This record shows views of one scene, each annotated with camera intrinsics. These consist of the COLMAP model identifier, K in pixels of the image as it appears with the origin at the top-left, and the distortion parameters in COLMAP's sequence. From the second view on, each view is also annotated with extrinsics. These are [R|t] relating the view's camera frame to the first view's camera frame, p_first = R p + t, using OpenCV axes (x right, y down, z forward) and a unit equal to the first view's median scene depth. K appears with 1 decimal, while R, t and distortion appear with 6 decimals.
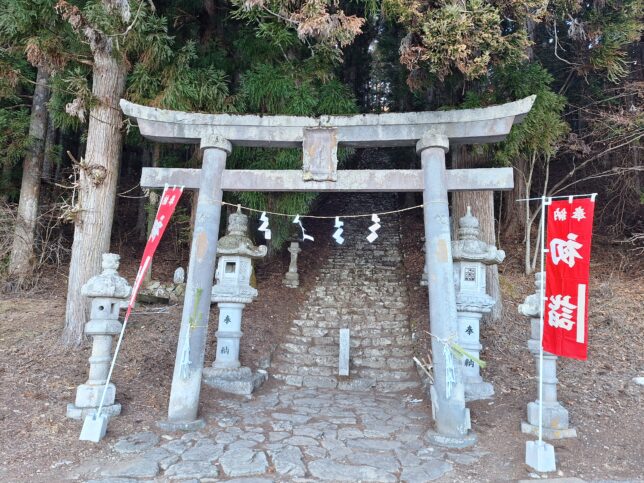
lens RADIAL K [[469.6, 0, 321.9], [0, 469.6, 241.6], [0, 0, 1]] dist [0.051024, -0.020064]
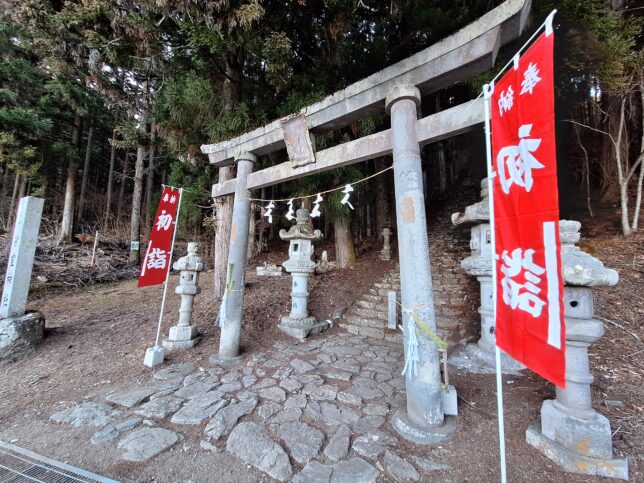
lens RADIAL K [[257.1, 0, 321.6], [0, 257.1, 245.2], [0, 0, 1]] dist [-0.004801, 0.000476]
pose [[0.858349, -0.072578, -0.507908, 0.342697], [0.087451, 0.996154, 0.005444, 0.065114], [0.505559, -0.049090, 0.861394, 0.478133]]
